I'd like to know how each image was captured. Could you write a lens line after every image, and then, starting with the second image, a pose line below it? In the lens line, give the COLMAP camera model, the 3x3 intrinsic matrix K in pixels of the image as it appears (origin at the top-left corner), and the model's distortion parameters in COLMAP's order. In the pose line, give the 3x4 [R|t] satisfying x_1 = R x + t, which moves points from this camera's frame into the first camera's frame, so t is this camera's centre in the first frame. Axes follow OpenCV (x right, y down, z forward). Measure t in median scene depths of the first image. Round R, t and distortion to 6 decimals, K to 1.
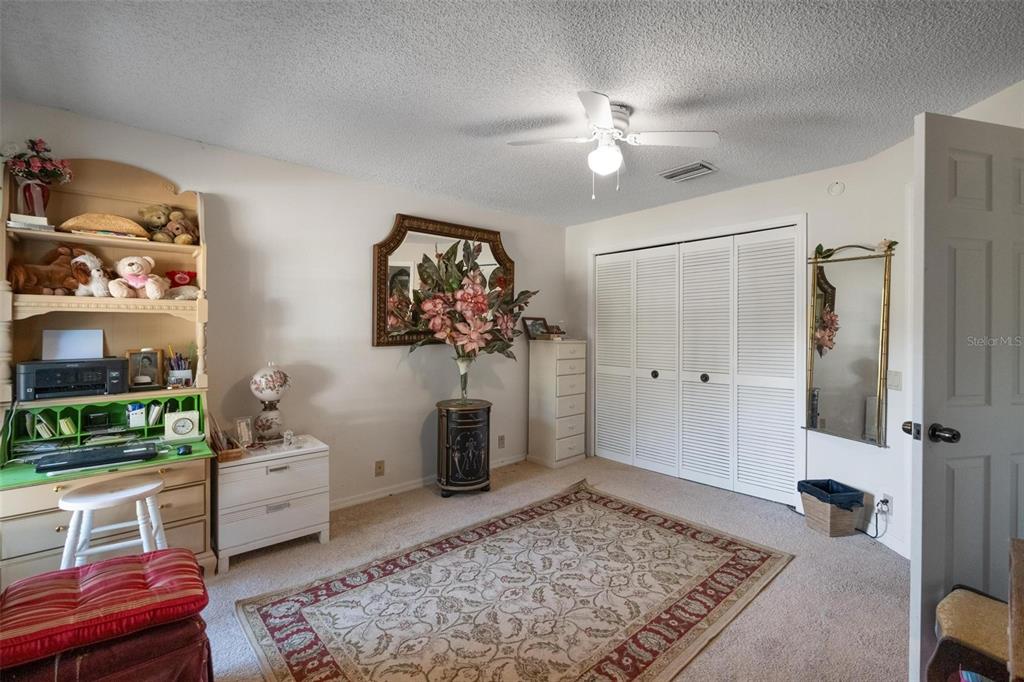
lens RADIAL K [[461.8, 0, 512.1], [0, 461.8, 335.5], [0, 0, 1]] dist [0.000840, -0.000327]
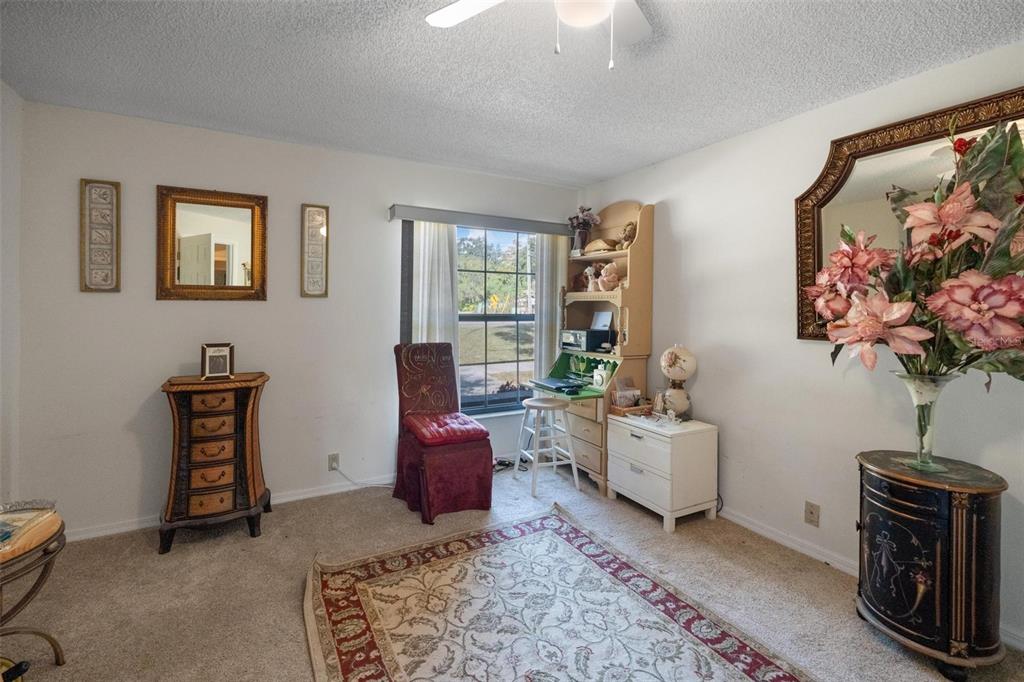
lens RADIAL K [[461.8, 0, 508.2], [0, 461.8, 309.4], [0, 0, 1]] dist [0.000840, -0.000327]
pose [[-0.221809, -0.003051, -0.975085, 0.770455], [-0.025519, 0.999671, 0.002677, -0.018661], [0.974756, 0.025477, -0.221814, 1.081067]]
